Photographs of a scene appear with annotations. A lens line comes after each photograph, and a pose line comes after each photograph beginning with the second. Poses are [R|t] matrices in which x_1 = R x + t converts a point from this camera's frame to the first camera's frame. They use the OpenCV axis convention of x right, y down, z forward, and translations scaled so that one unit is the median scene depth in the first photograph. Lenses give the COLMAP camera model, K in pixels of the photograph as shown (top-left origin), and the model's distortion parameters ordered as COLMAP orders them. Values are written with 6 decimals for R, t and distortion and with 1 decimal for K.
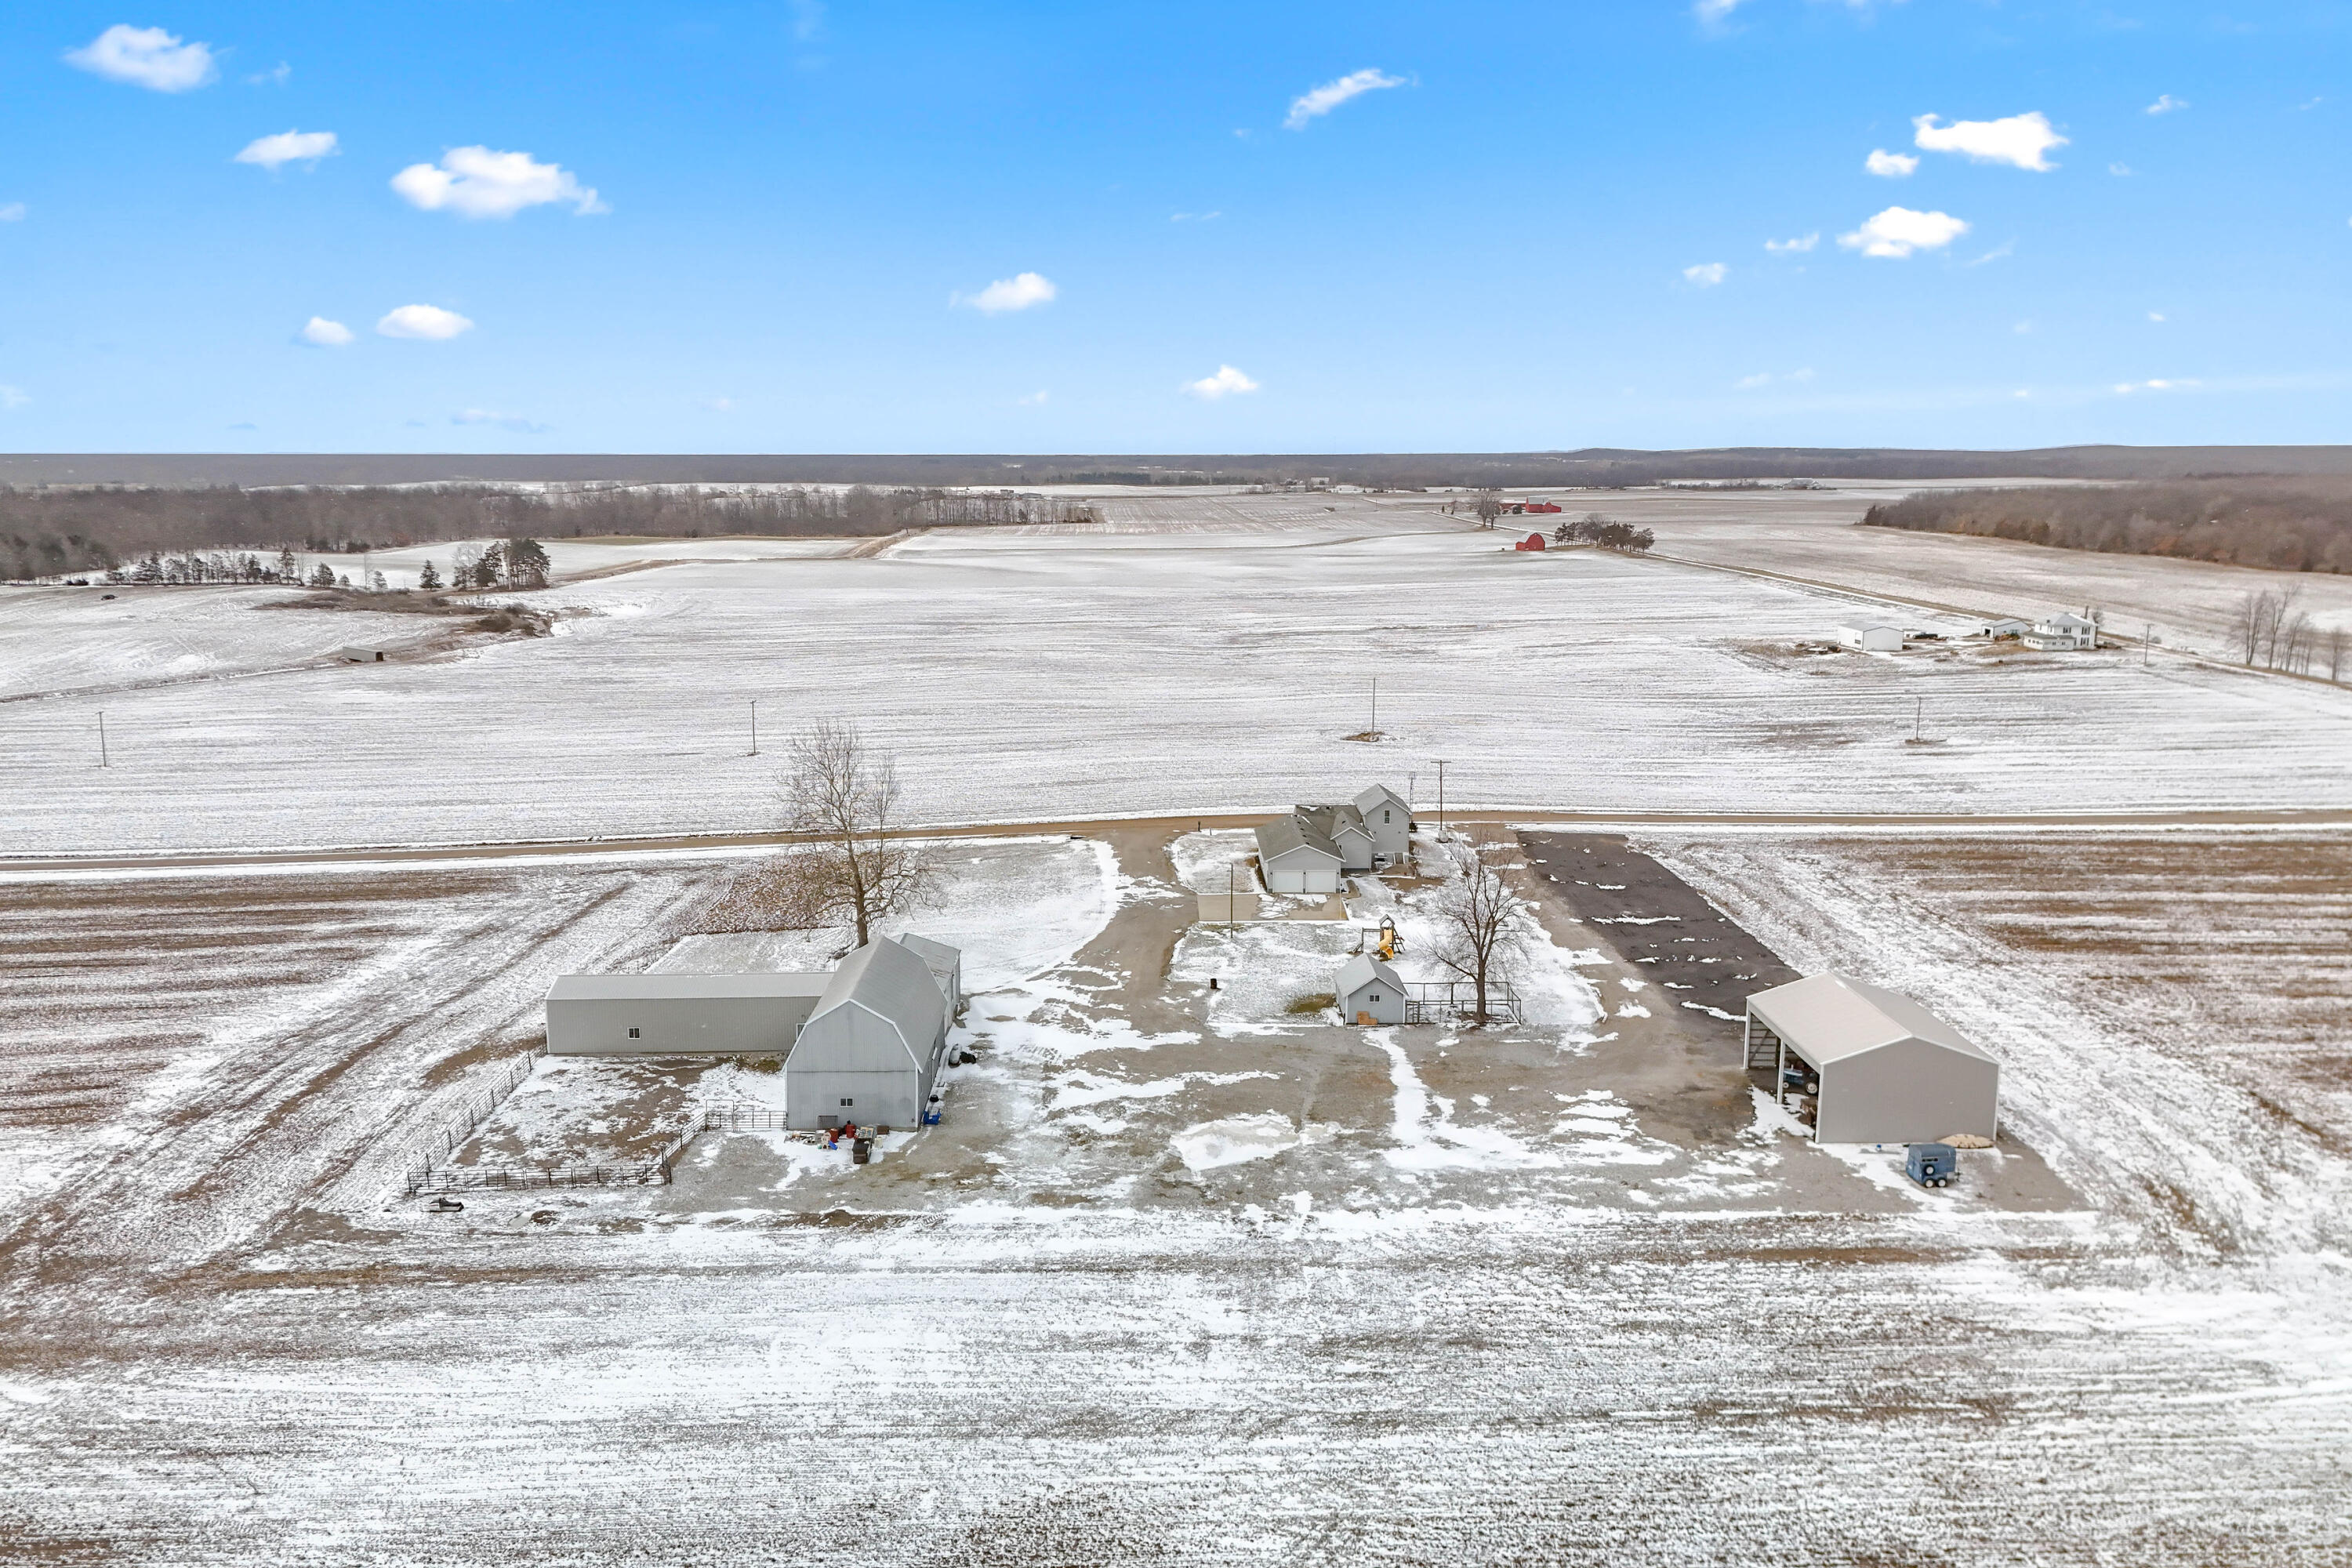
lens RADIAL K [[1707.6, 0, 1179.3], [0, 1707.6, 785.3], [0, 0, 1]] dist [0.090402, -0.073930]
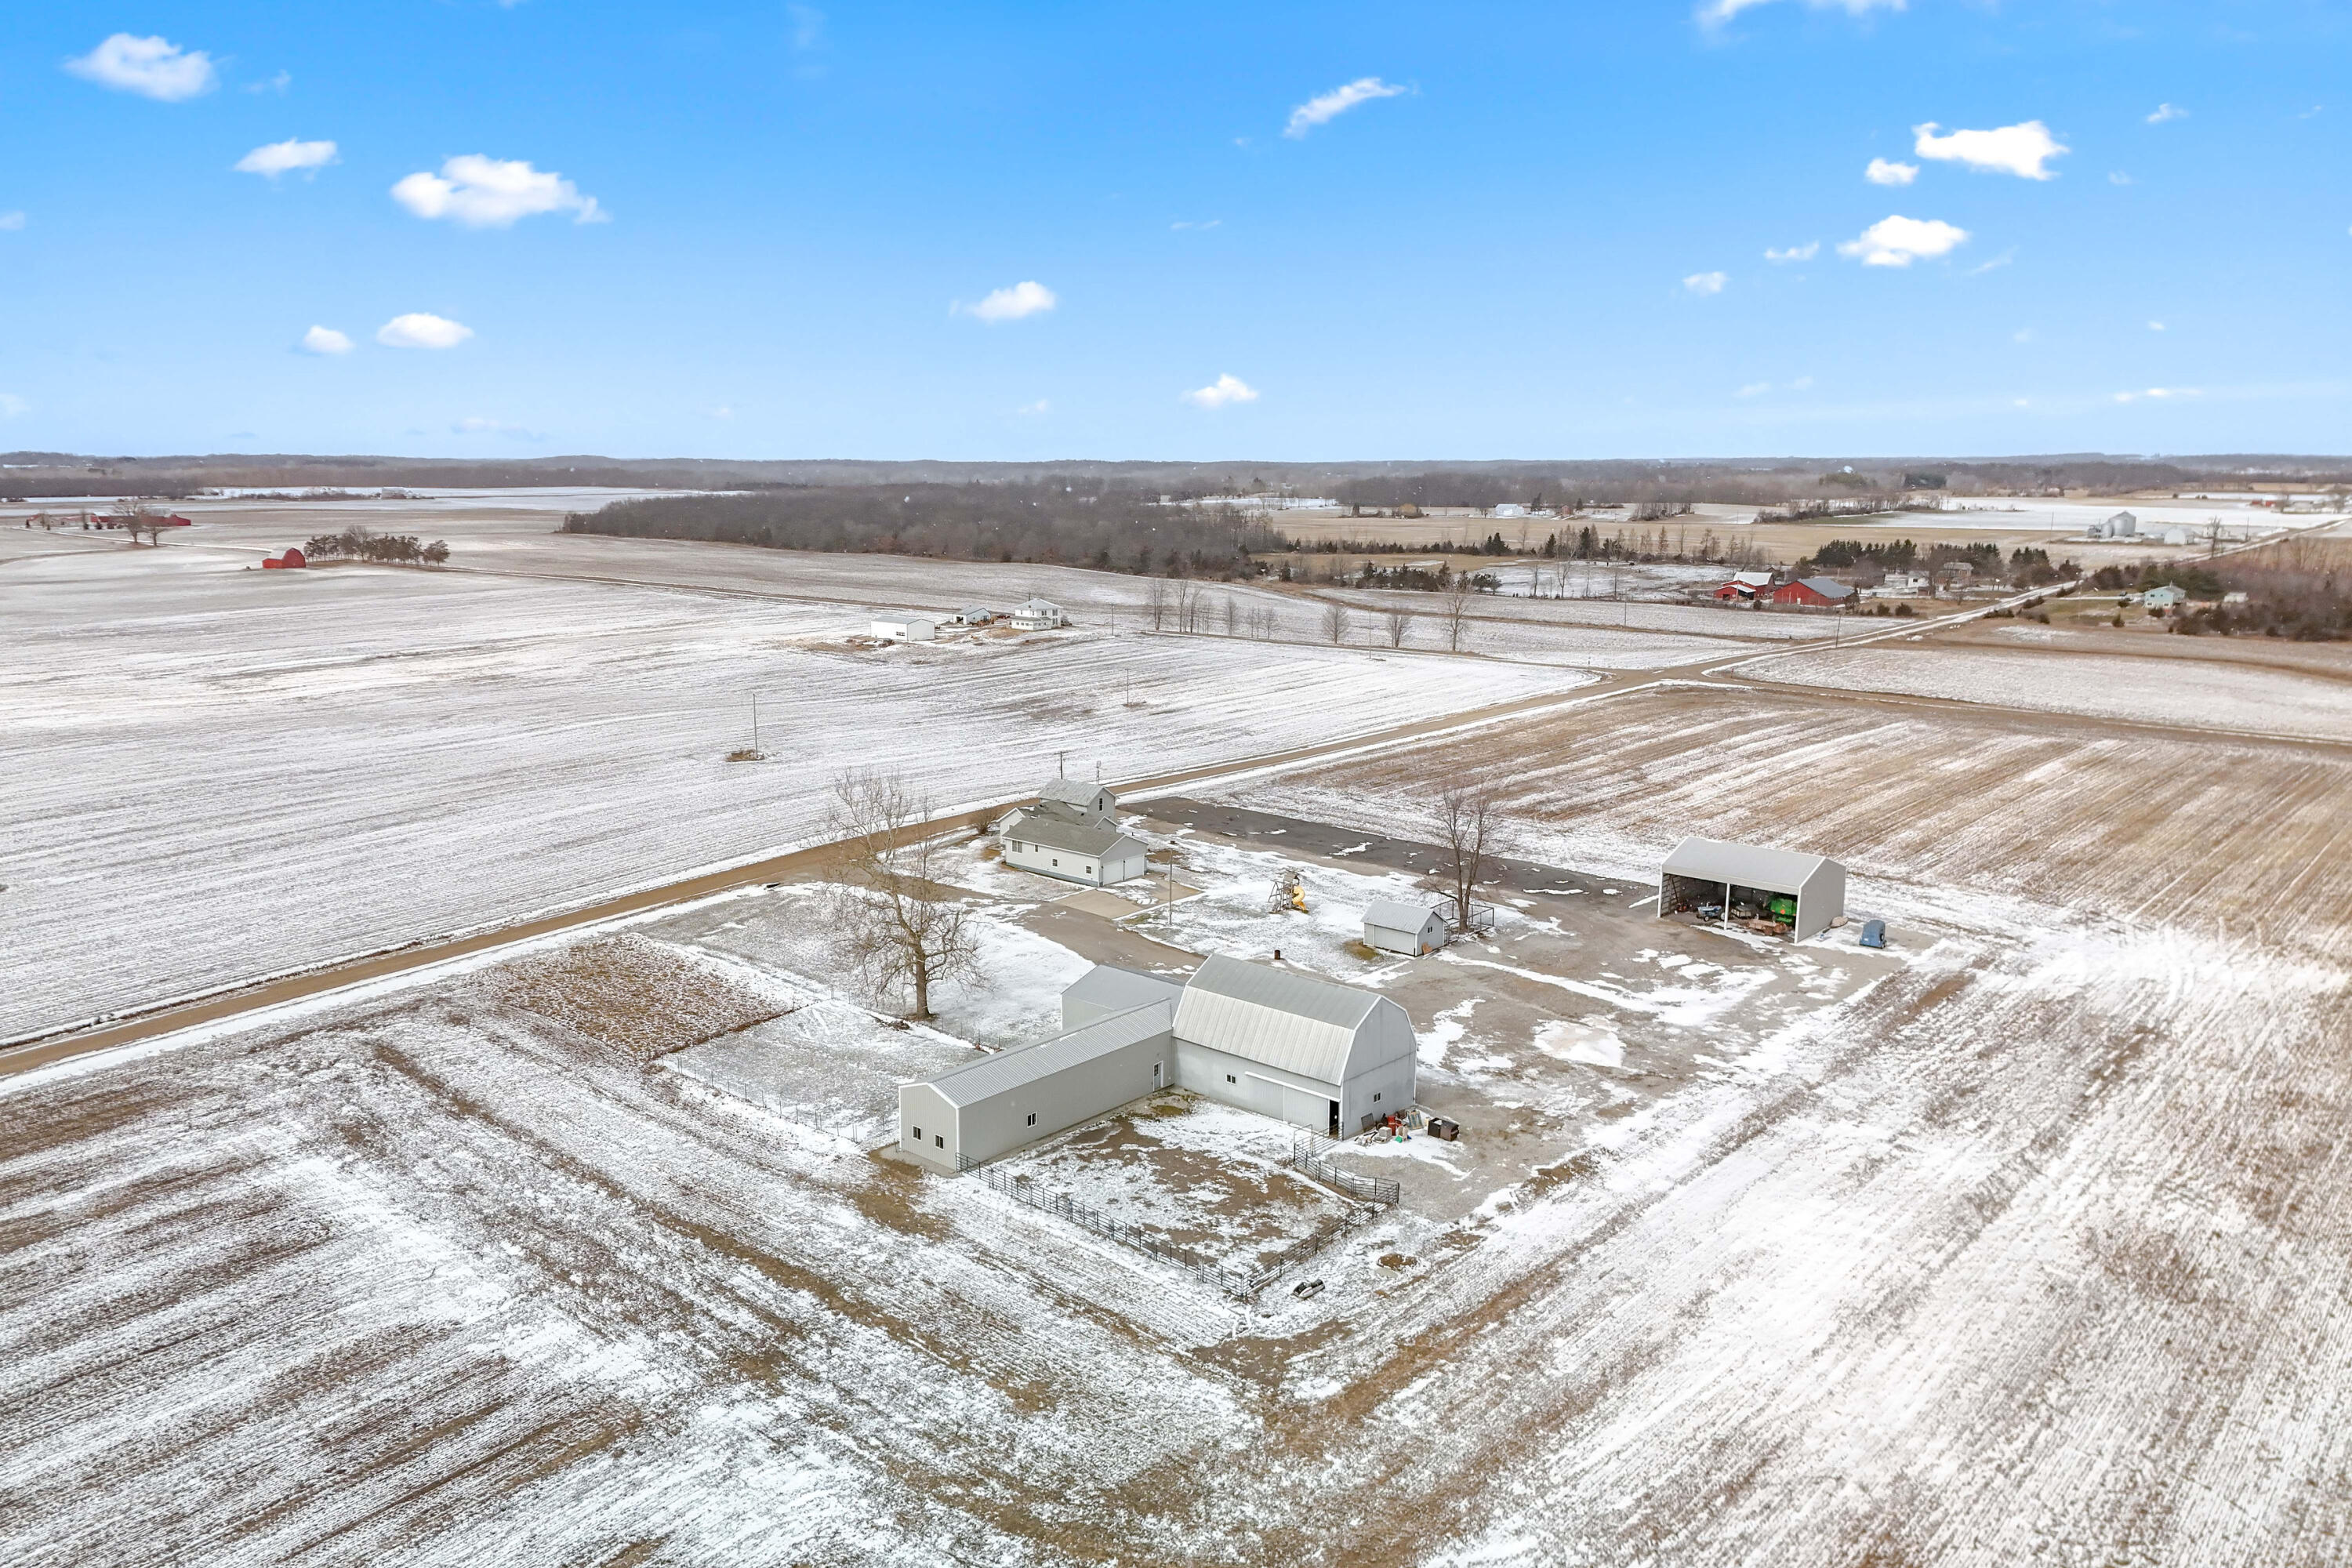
lens RADIAL K [[1726.9, 0, 1178.7], [0, 1726.9, 707.7], [0, 0, 1]] dist [0.086279, -0.066327]
pose [[0.676584, -0.103863, 0.729004, -1.123273], [0.139917, 0.990100, 0.011206, -0.083658], [-0.722951, 0.094418, 0.684418, 0.393357]]
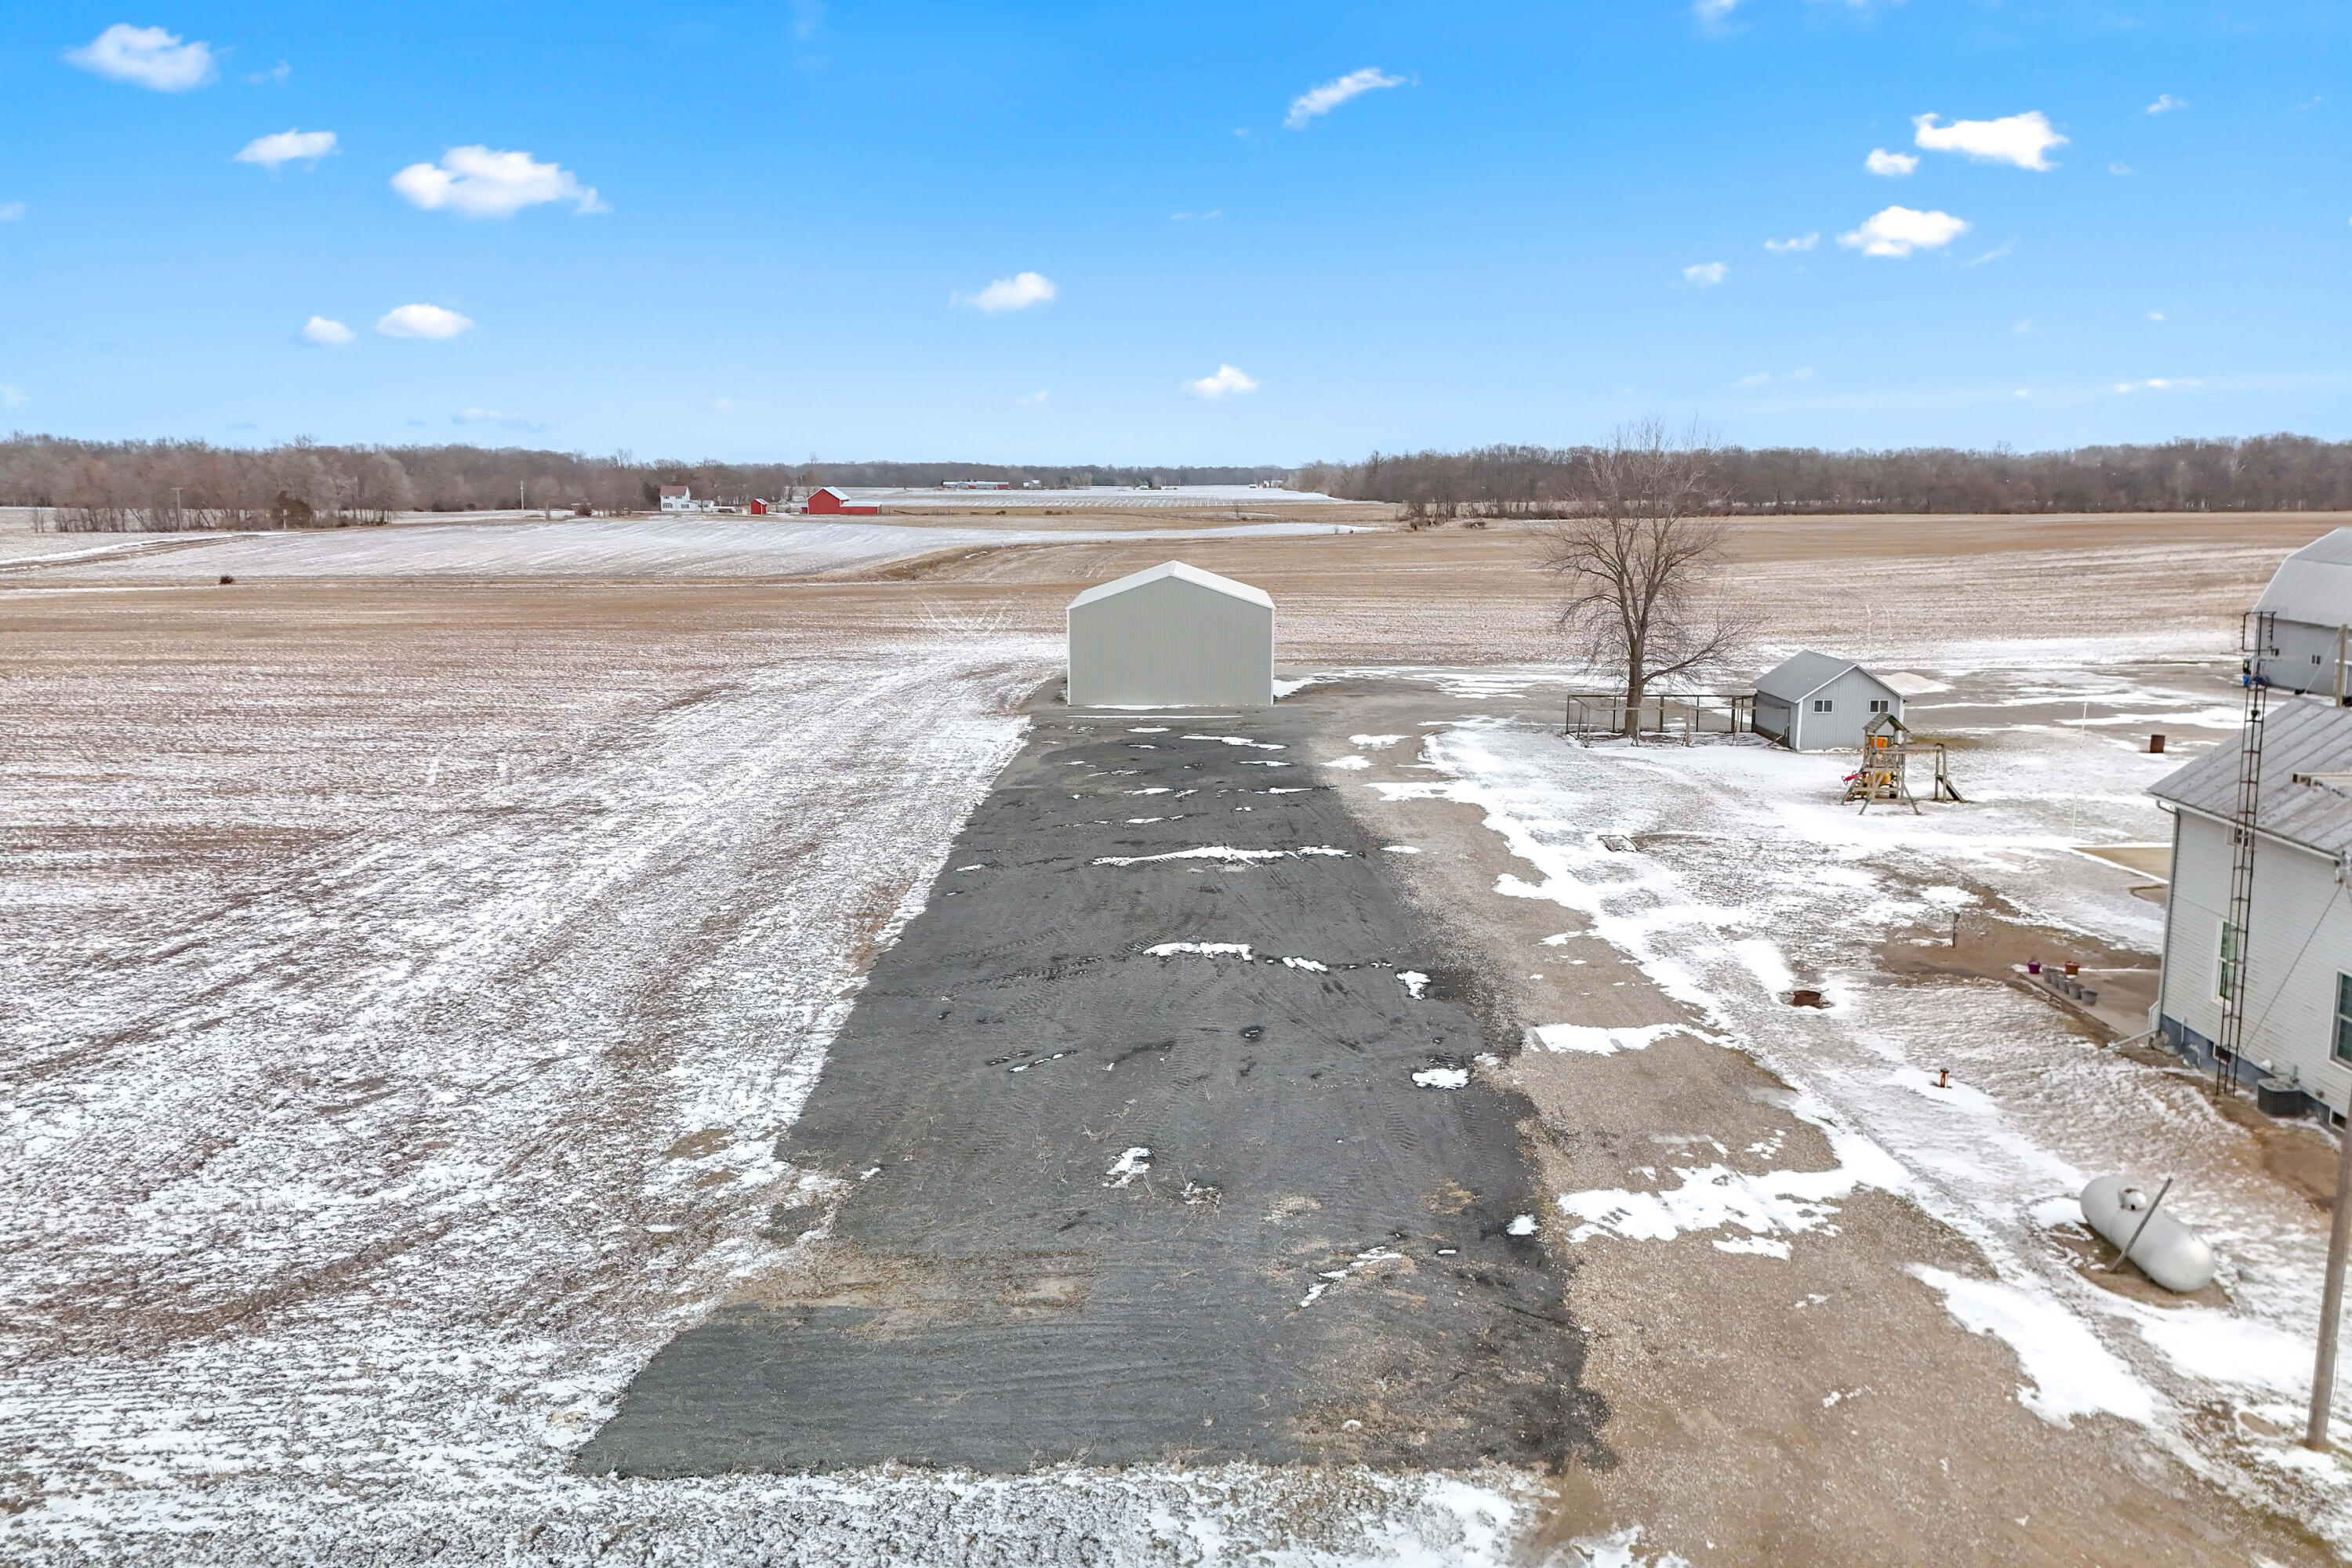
lens RADIAL K [[1713.1, 0, 1182.8], [0, 1713.1, 741.9], [0, 0, 1]] dist [0.095599, -0.084365]
pose [[-0.999614, -0.002830, 0.027650, 0.426399], [0.006792, 0.939764, 0.341757, -0.098033], [-0.026952, 0.341813, -0.939382, 2.115931]]
